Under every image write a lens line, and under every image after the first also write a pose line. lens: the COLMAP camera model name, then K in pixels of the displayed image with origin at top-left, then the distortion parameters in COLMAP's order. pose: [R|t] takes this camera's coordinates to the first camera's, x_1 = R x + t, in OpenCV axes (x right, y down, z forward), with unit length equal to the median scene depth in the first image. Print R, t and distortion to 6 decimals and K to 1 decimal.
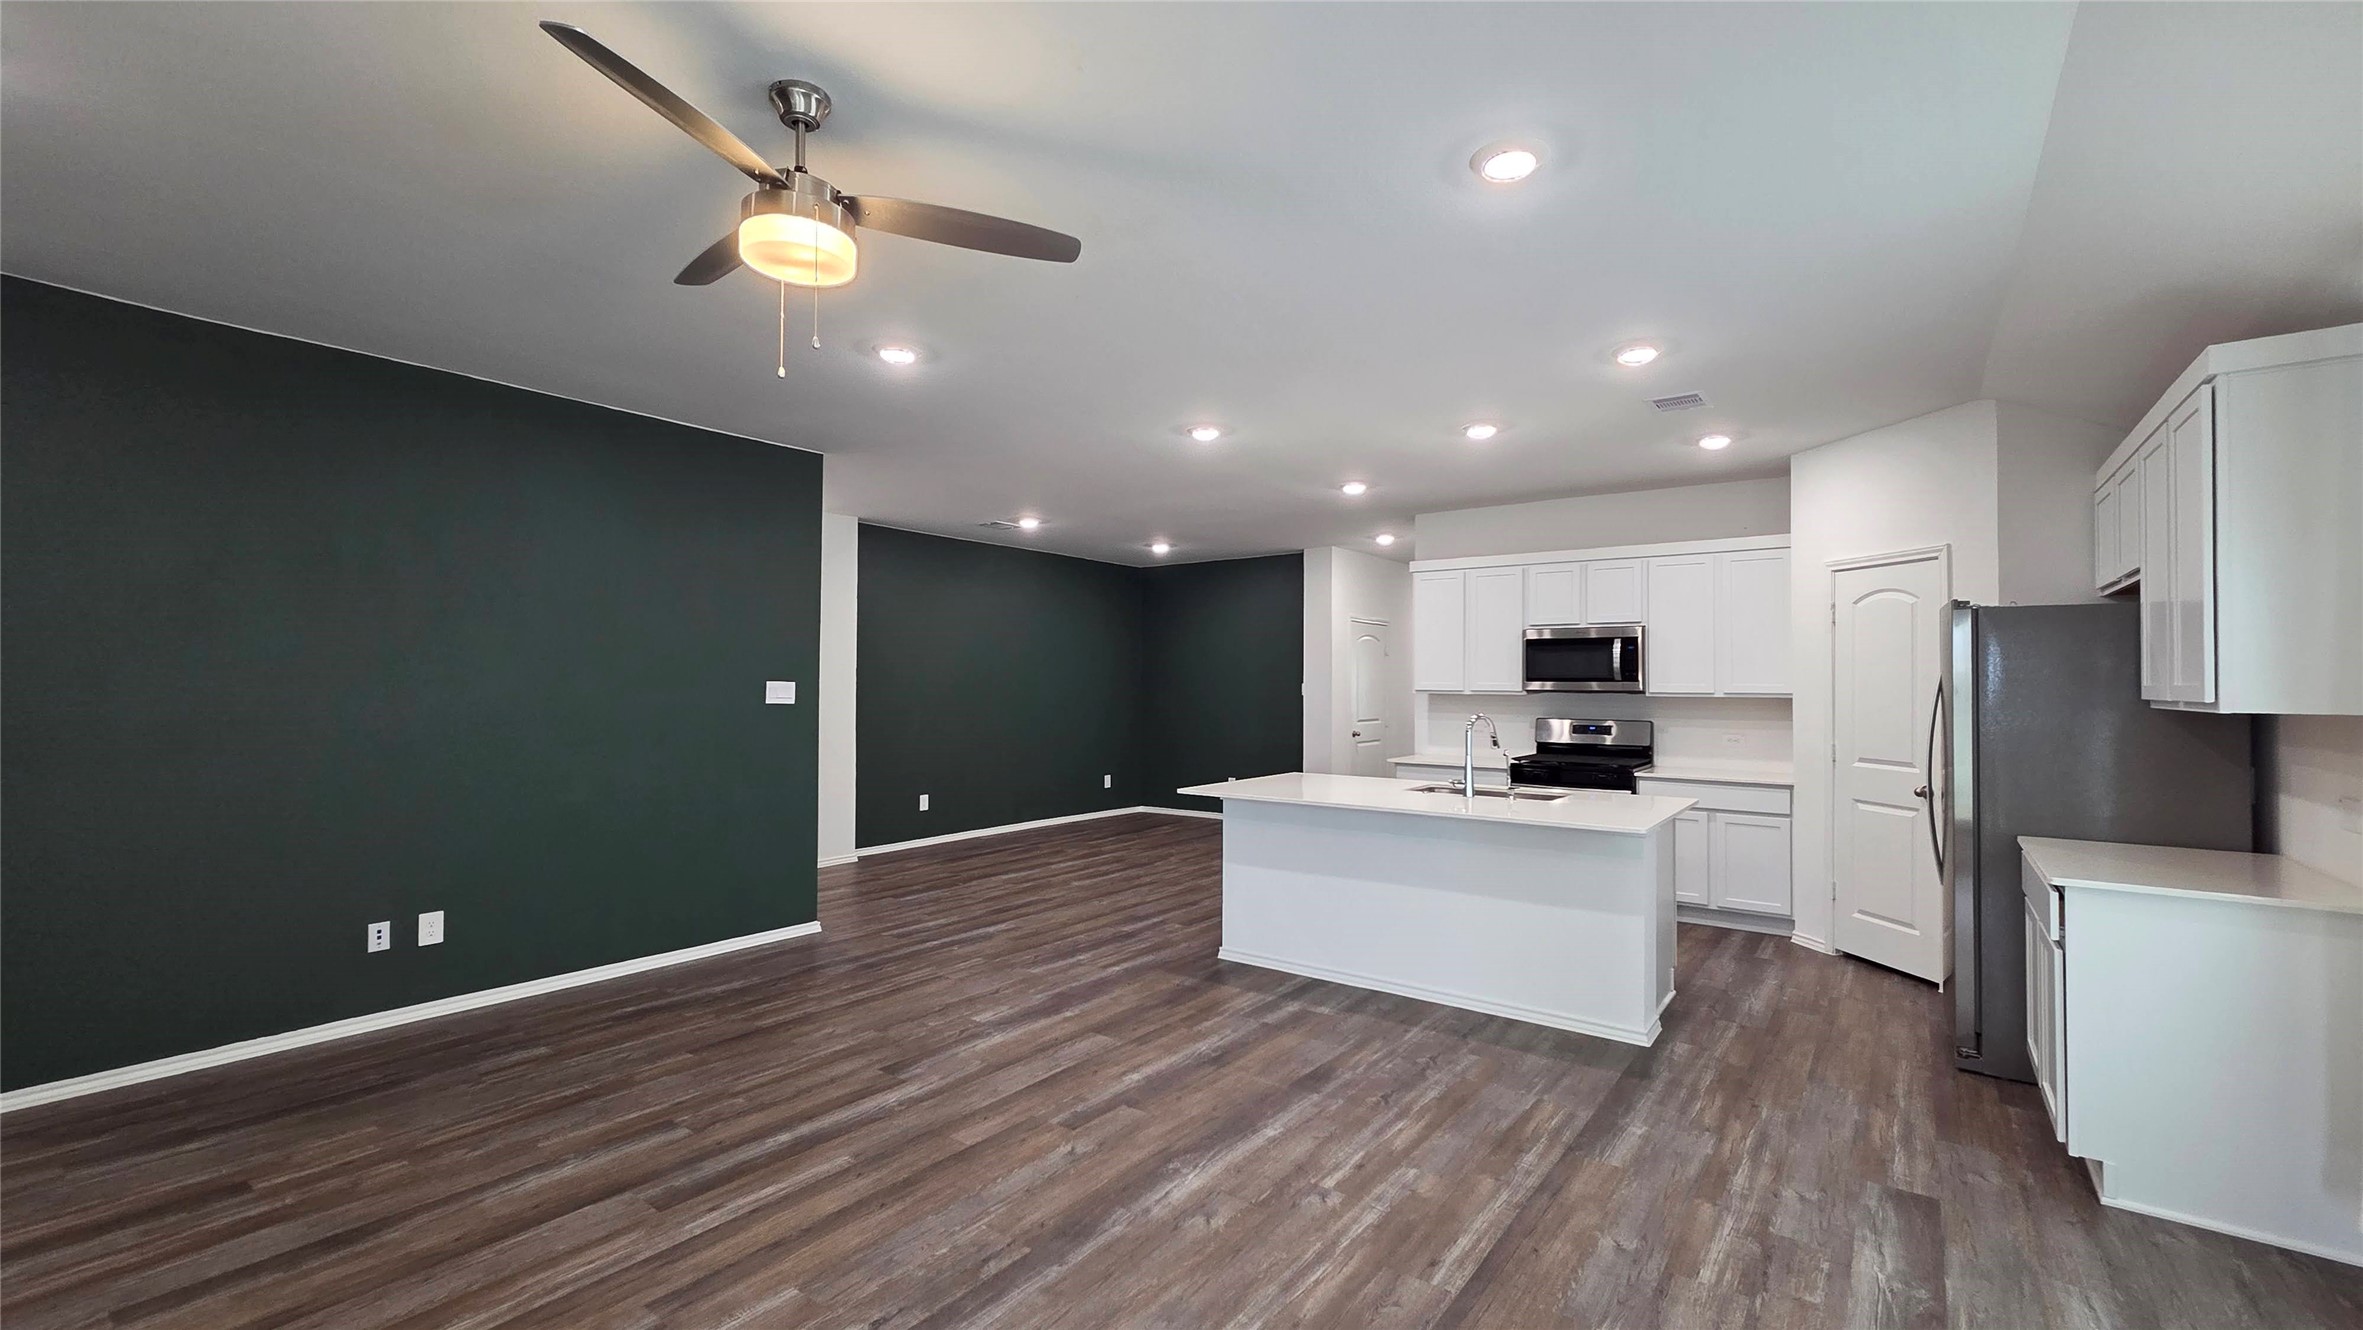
lens RADIAL K [[966.9, 0, 1190.3], [0, 966.9, 665.1], [0, 0, 1]] dist [-0.000184, -0.000325]
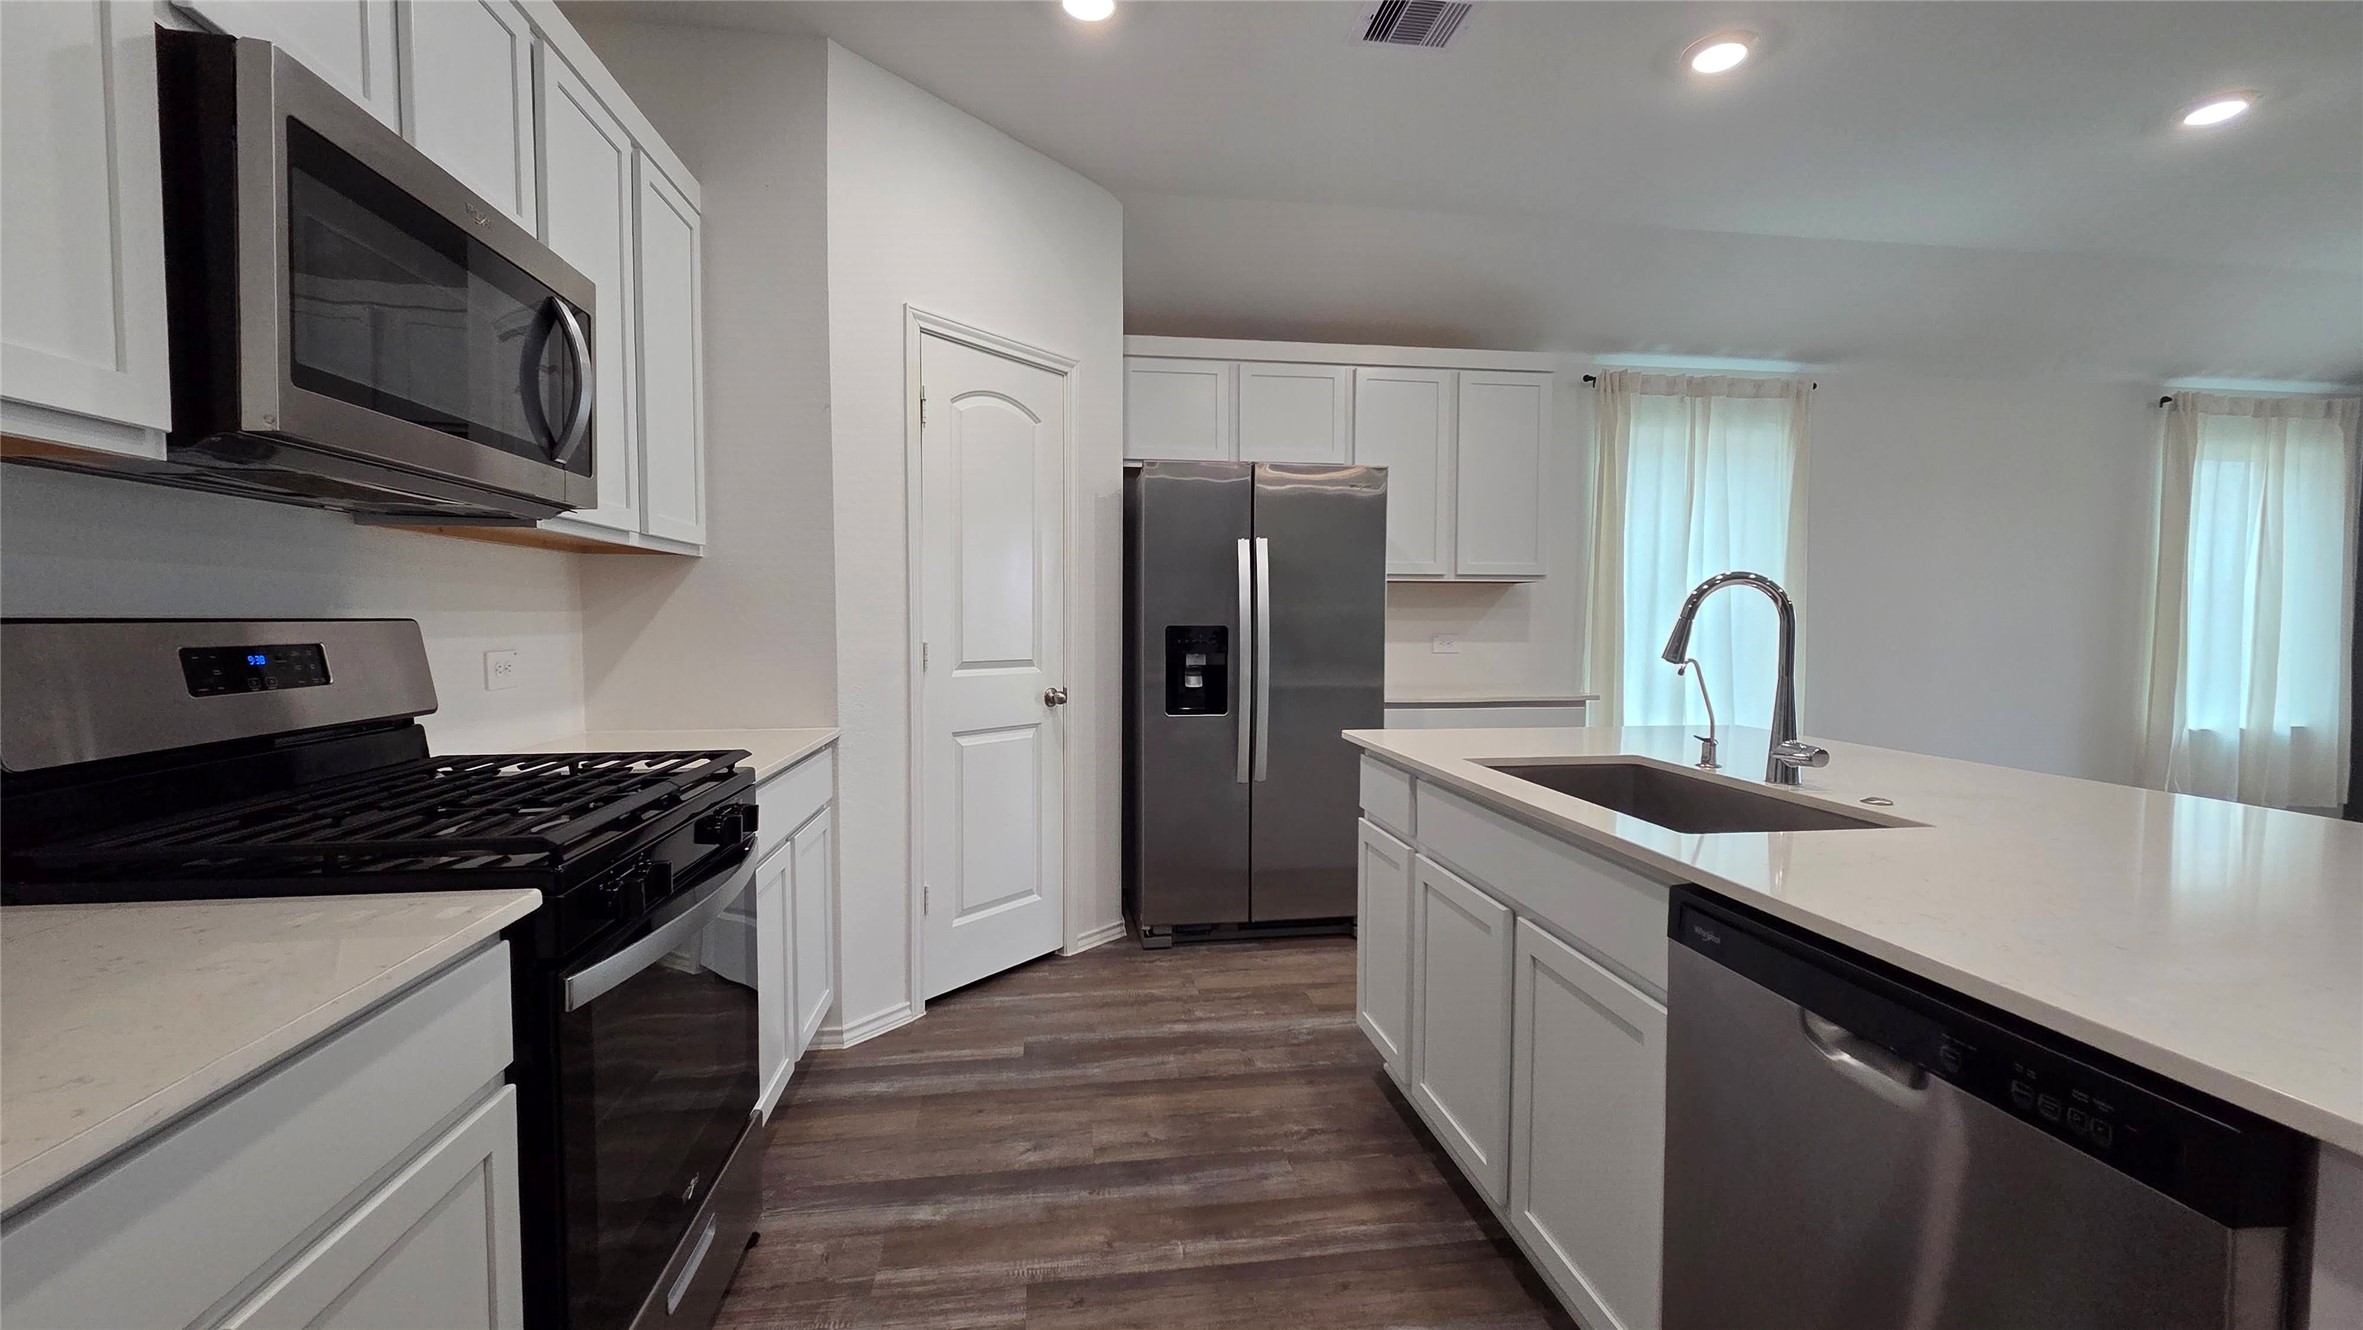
lens RADIAL K [[966.9, 0, 1190.3], [0, 966.9, 665.1], [0, 0, 1]] dist [-0.000184, -0.000325]
pose [[-0.699740, -0.044137, 0.713033, 0.231629], [-0.019916, 0.998907, 0.042289, 0.099326], [-0.714120, 0.015390, -0.699854, 1.895660]]
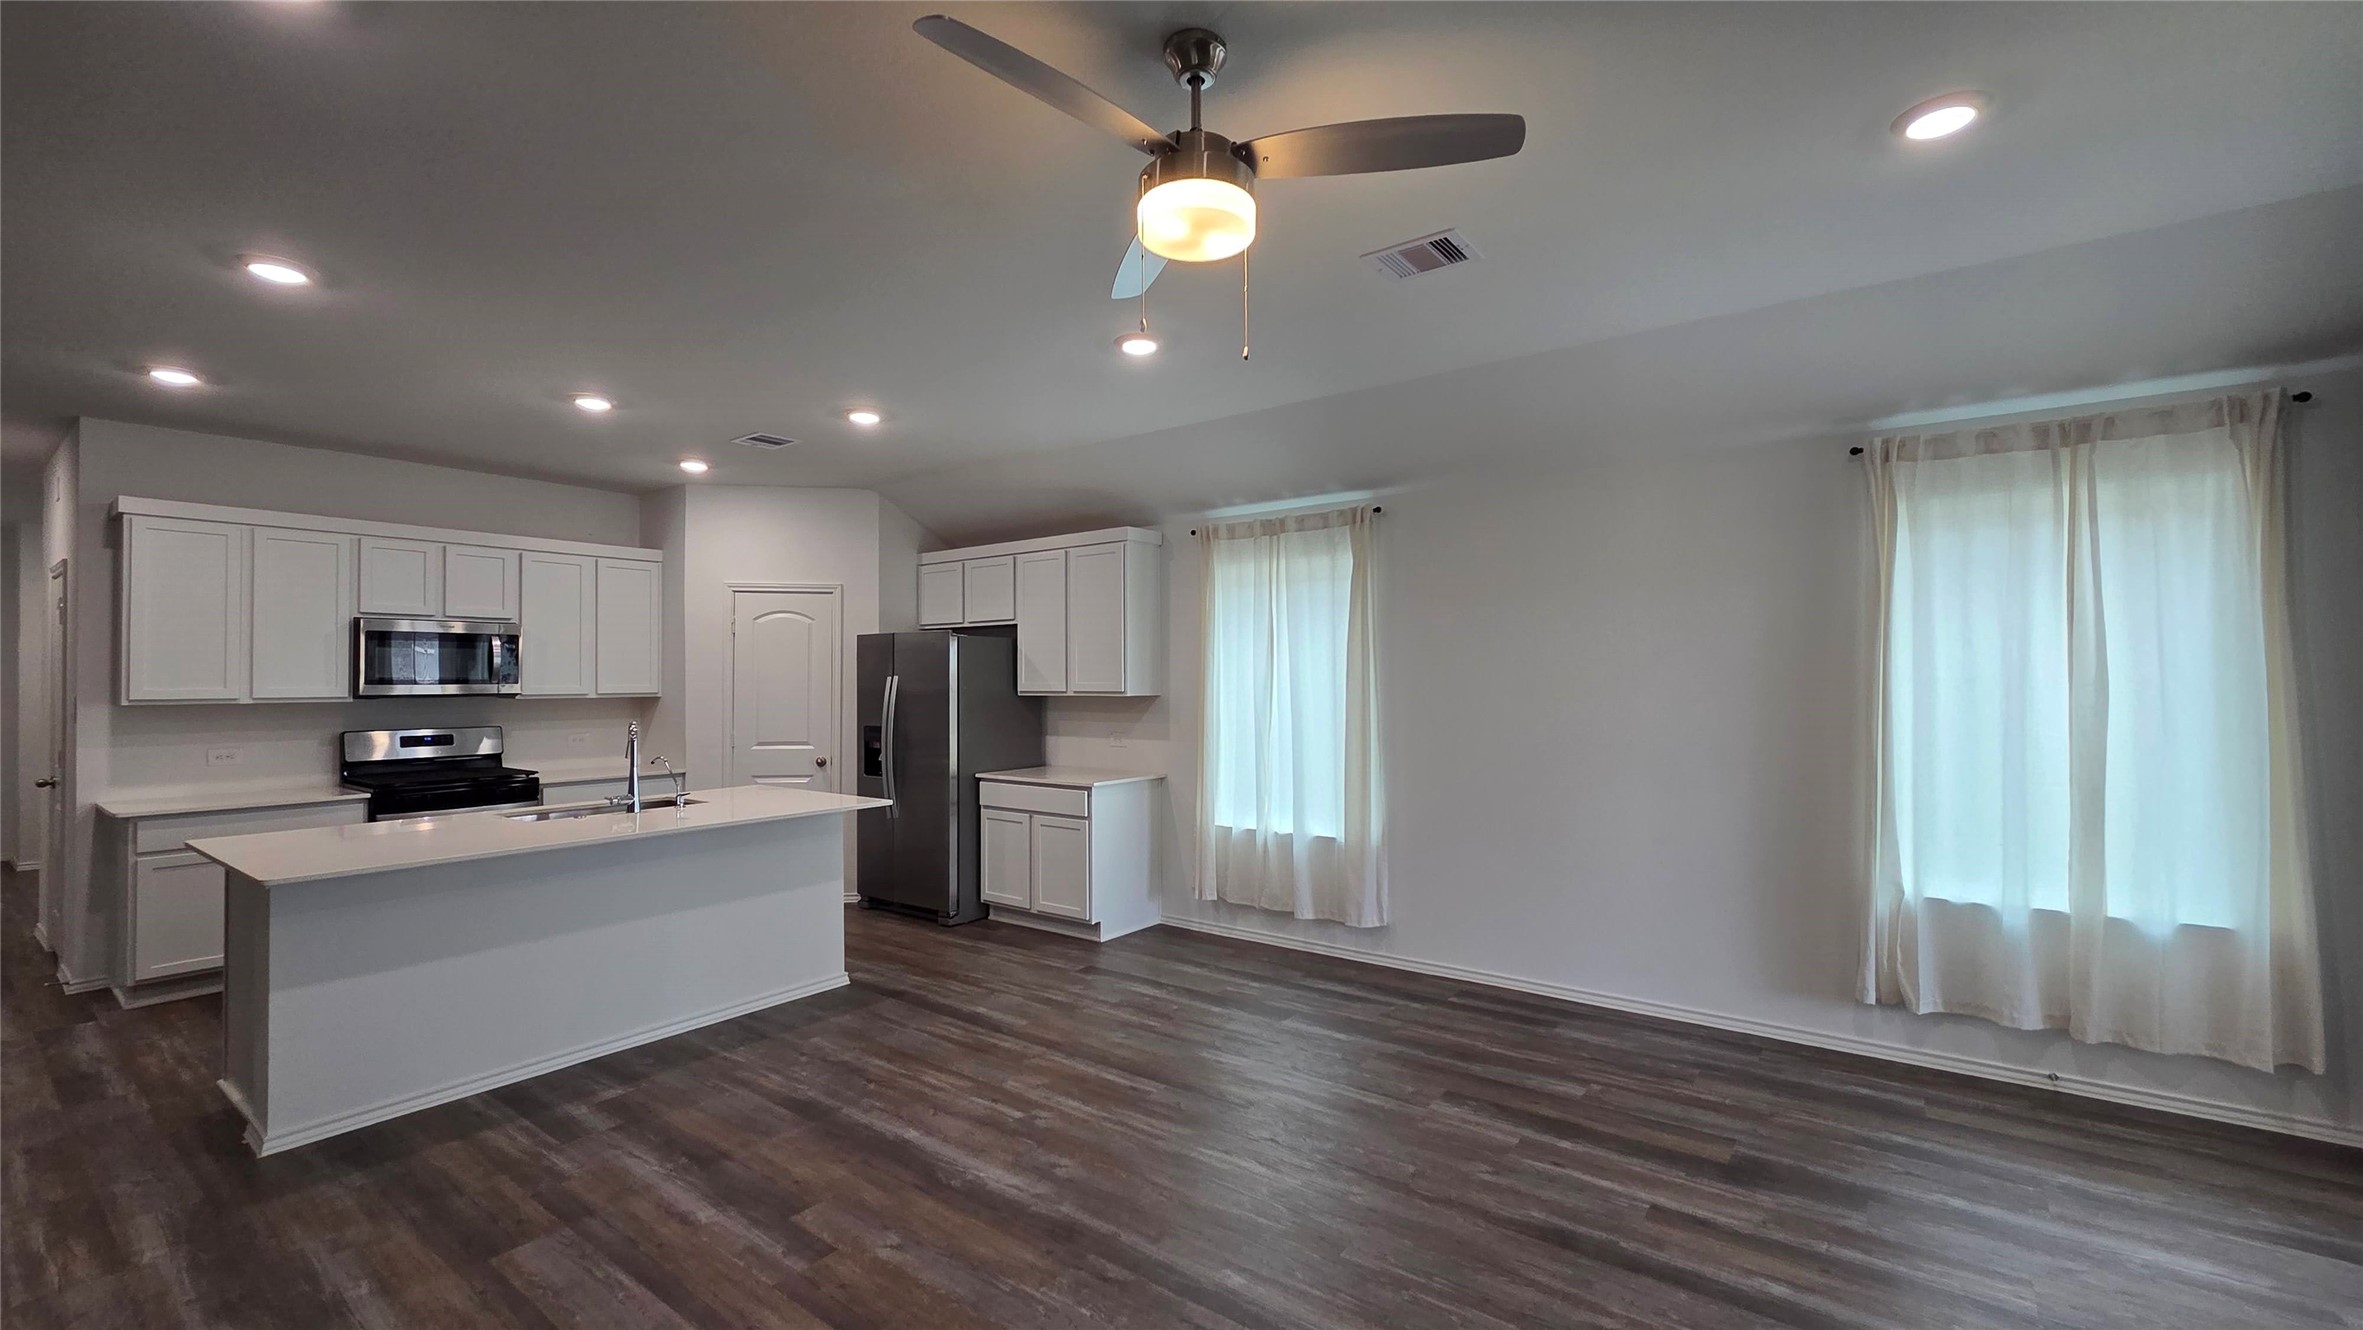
lens RADIAL K [[966.9, 0, 1190.3], [0, 966.9, 665.1], [0, 0, 1]] dist [-0.000184, -0.000325]
pose [[0.006912, 0.008231, 0.999942, -0.809500], [-0.011391, 0.999902, -0.008152, -0.001450], [-0.999911, -0.011334, 0.007006, 0.617806]]
